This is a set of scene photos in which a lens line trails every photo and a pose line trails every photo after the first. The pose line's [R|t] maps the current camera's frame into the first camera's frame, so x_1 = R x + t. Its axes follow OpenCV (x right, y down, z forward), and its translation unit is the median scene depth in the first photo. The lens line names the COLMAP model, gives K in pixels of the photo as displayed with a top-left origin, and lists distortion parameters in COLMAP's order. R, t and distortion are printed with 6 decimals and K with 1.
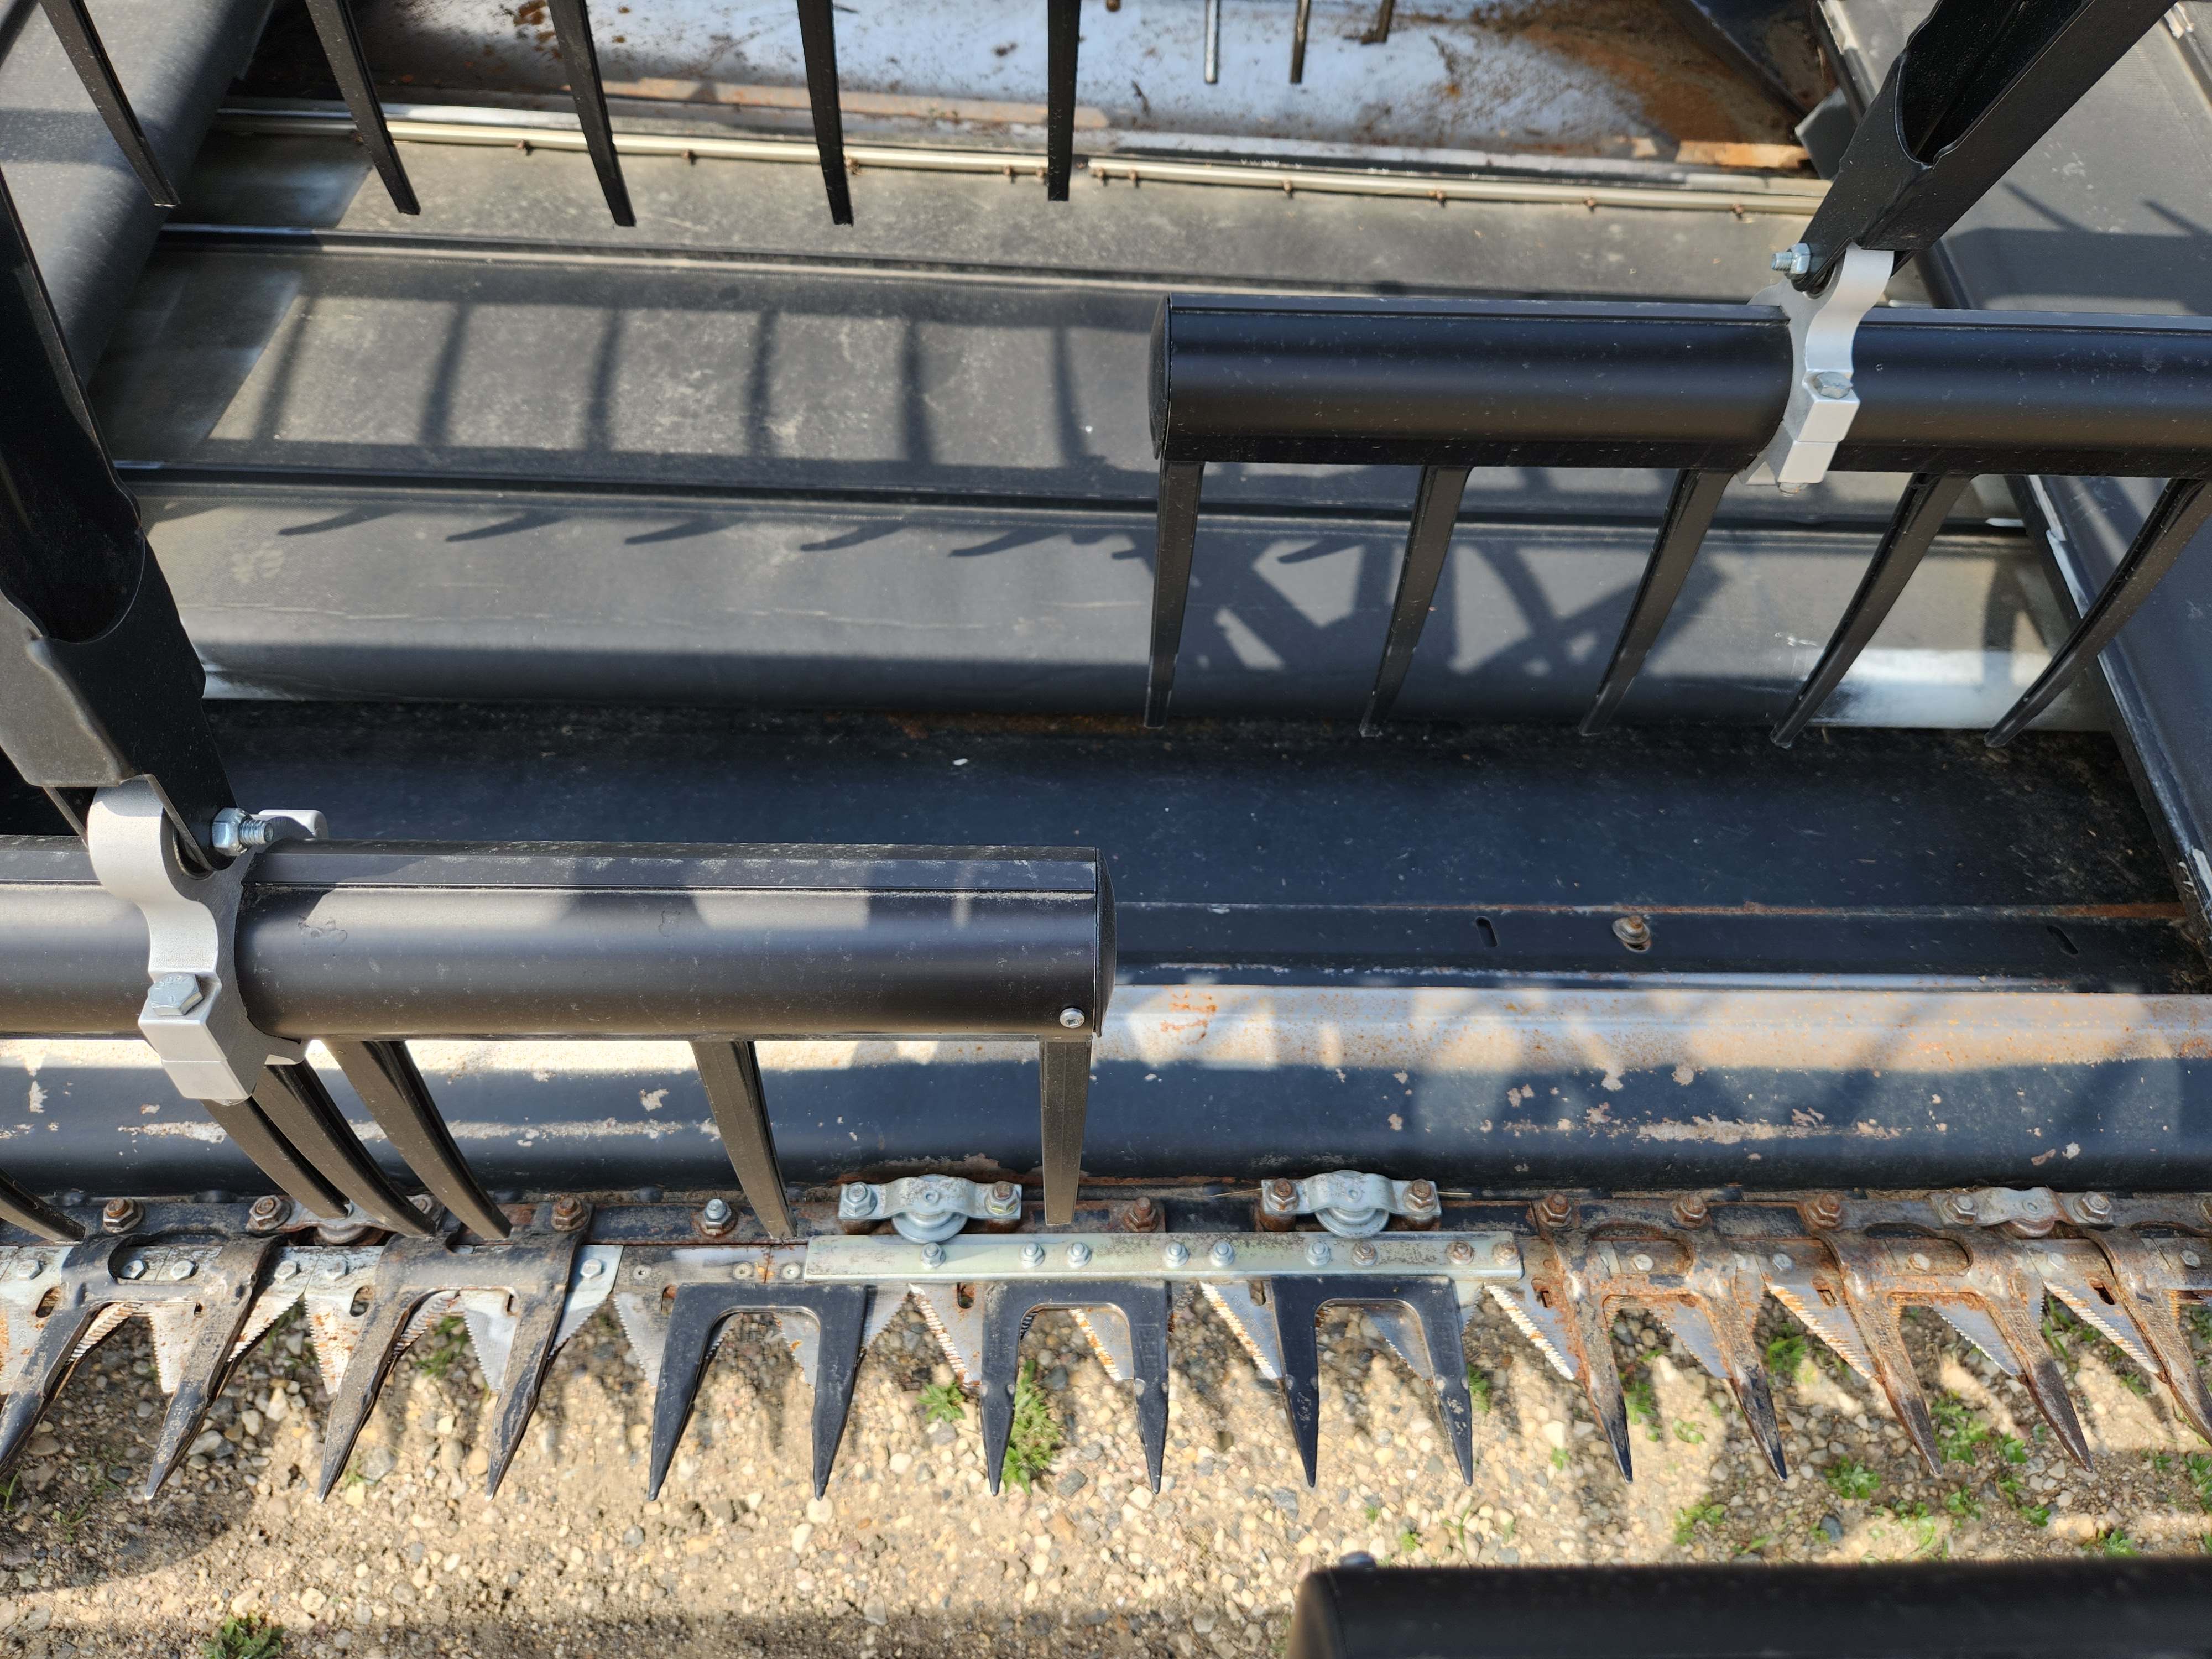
lens RADIAL K [[1569.7, 0, 1210.9], [0, 1569.7, 831.3], [0, 0, 1]] dist [0.031745, -0.044731]
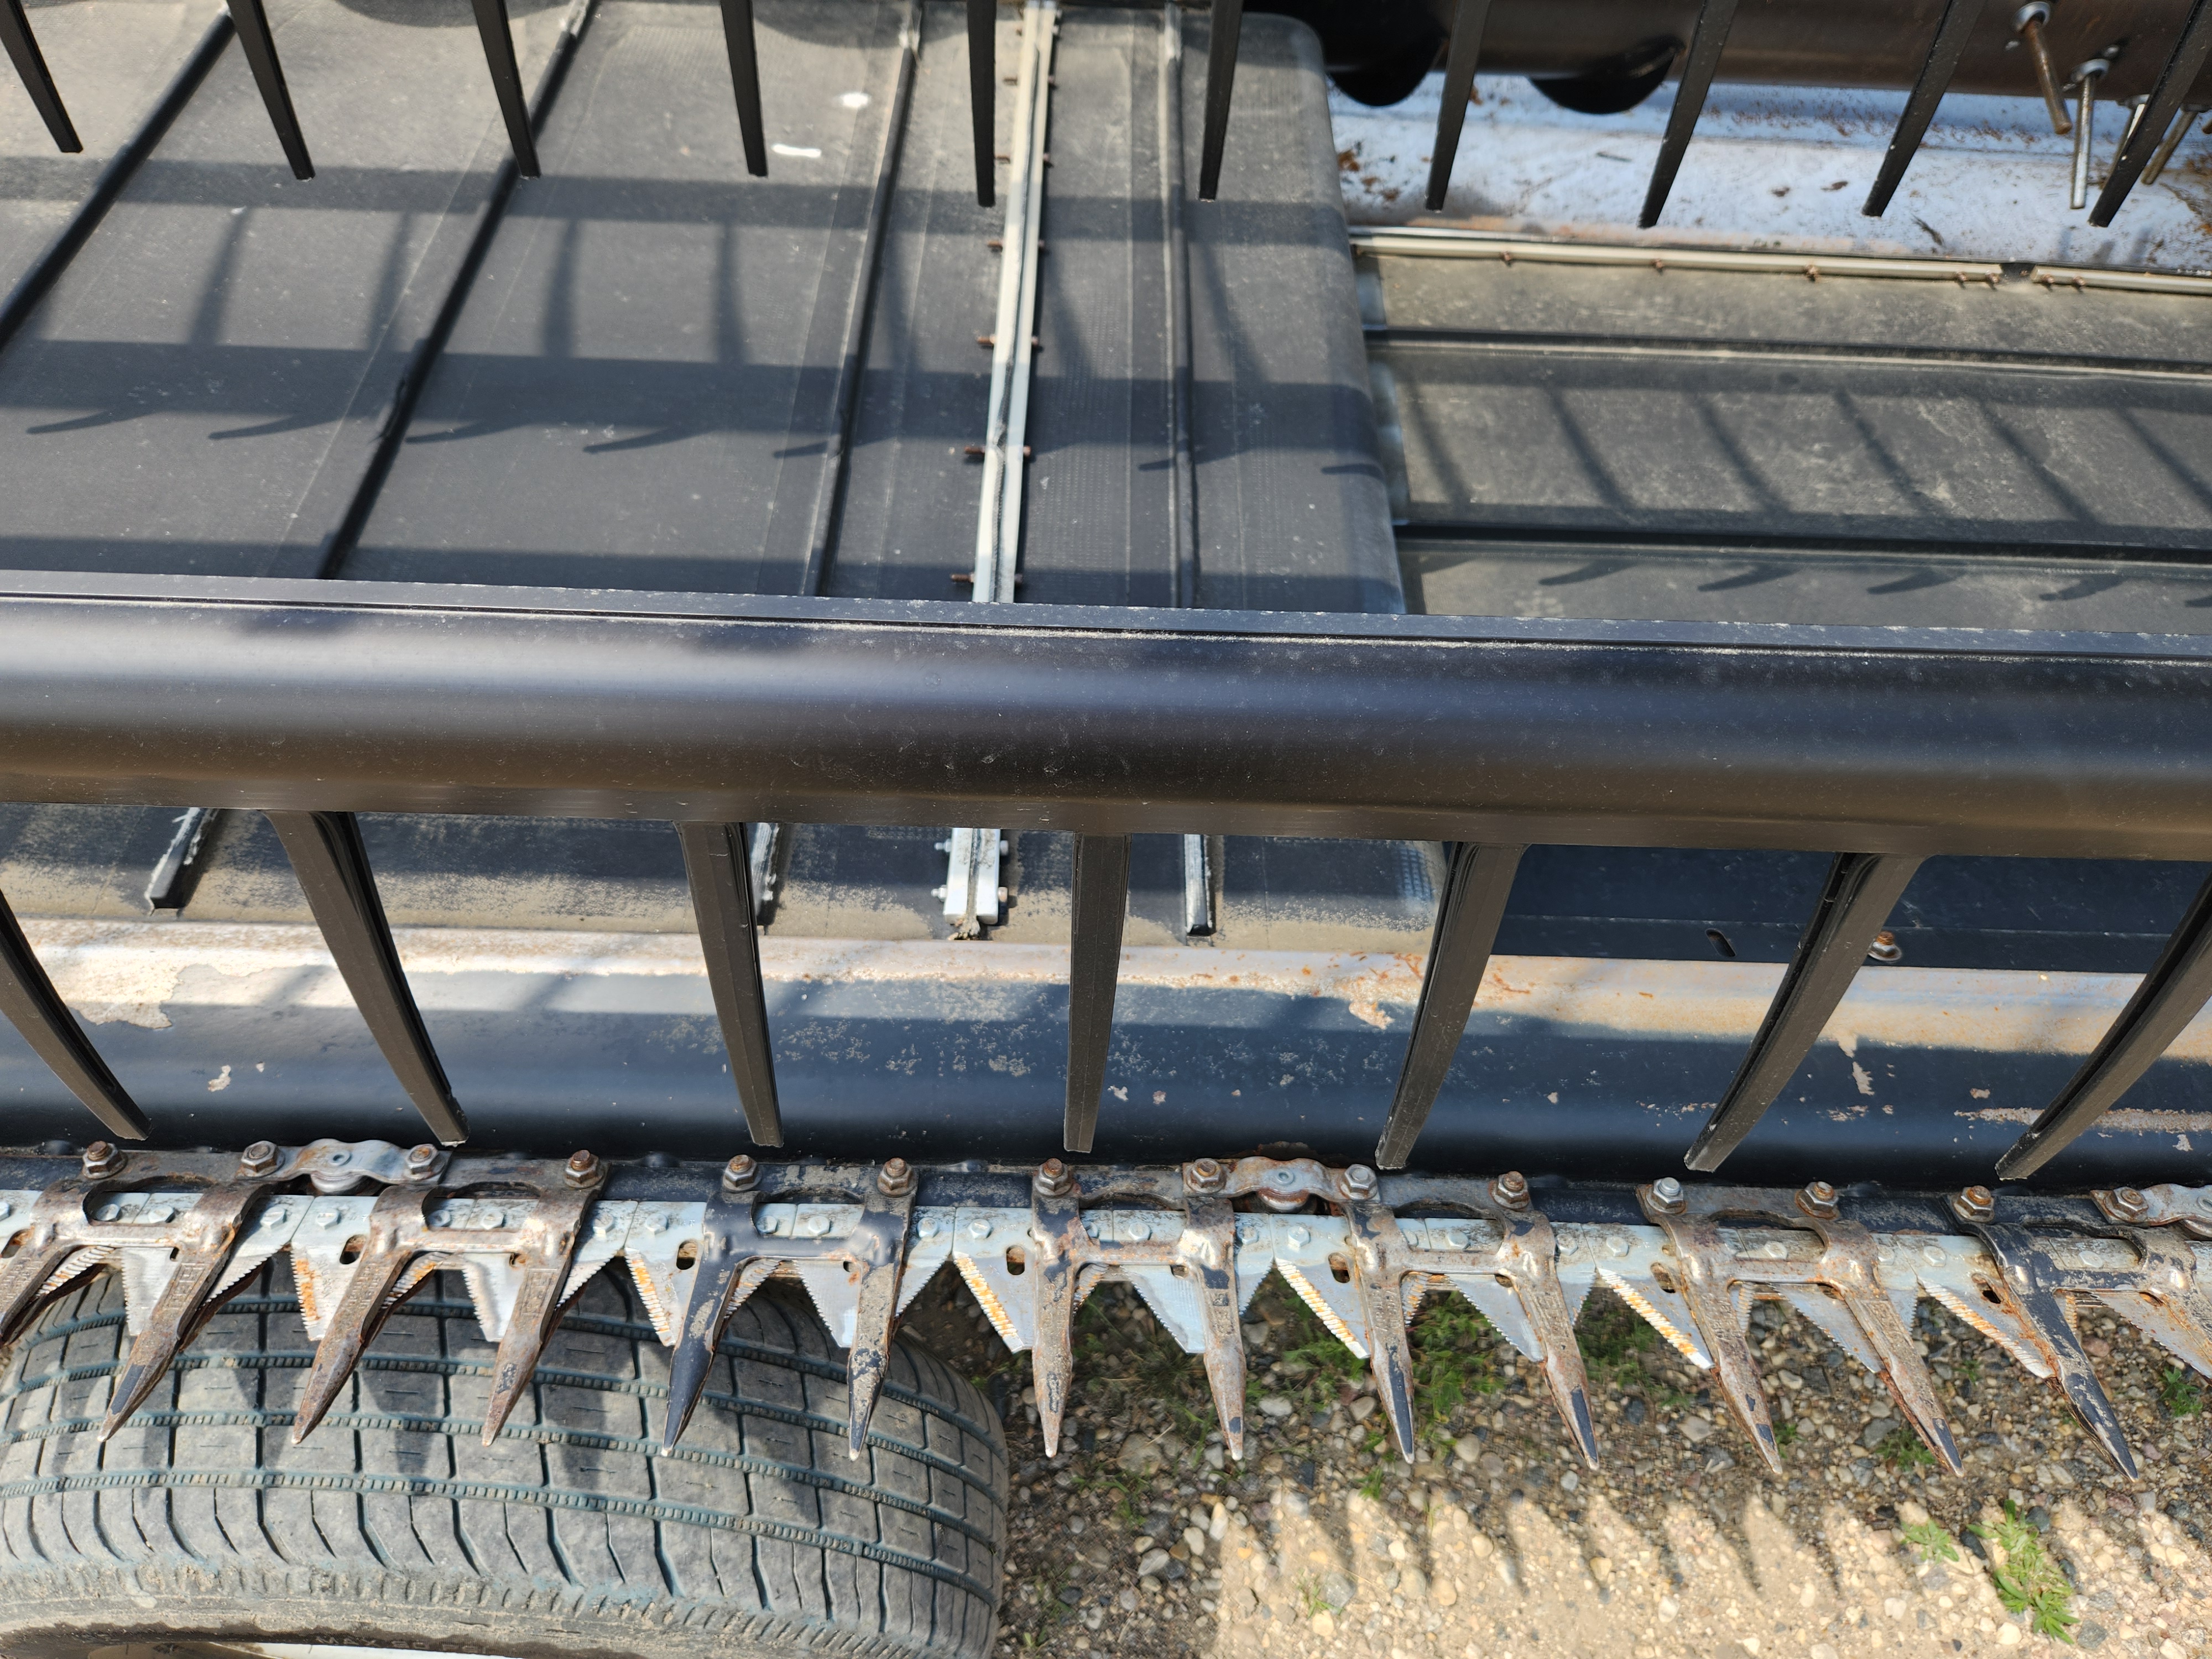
lens RADIAL K [[1569.7, 0, 1100.1], [0, 1569.7, 830.2], [0, 0, 1]] dist [0.031745, -0.044731]
pose [[0.998600, 0.005121, -0.052647, -0.616253], [-0.012311, 0.990472, -0.137161, 0.083384], [0.051443, 0.137617, 0.989149, 0.004958]]
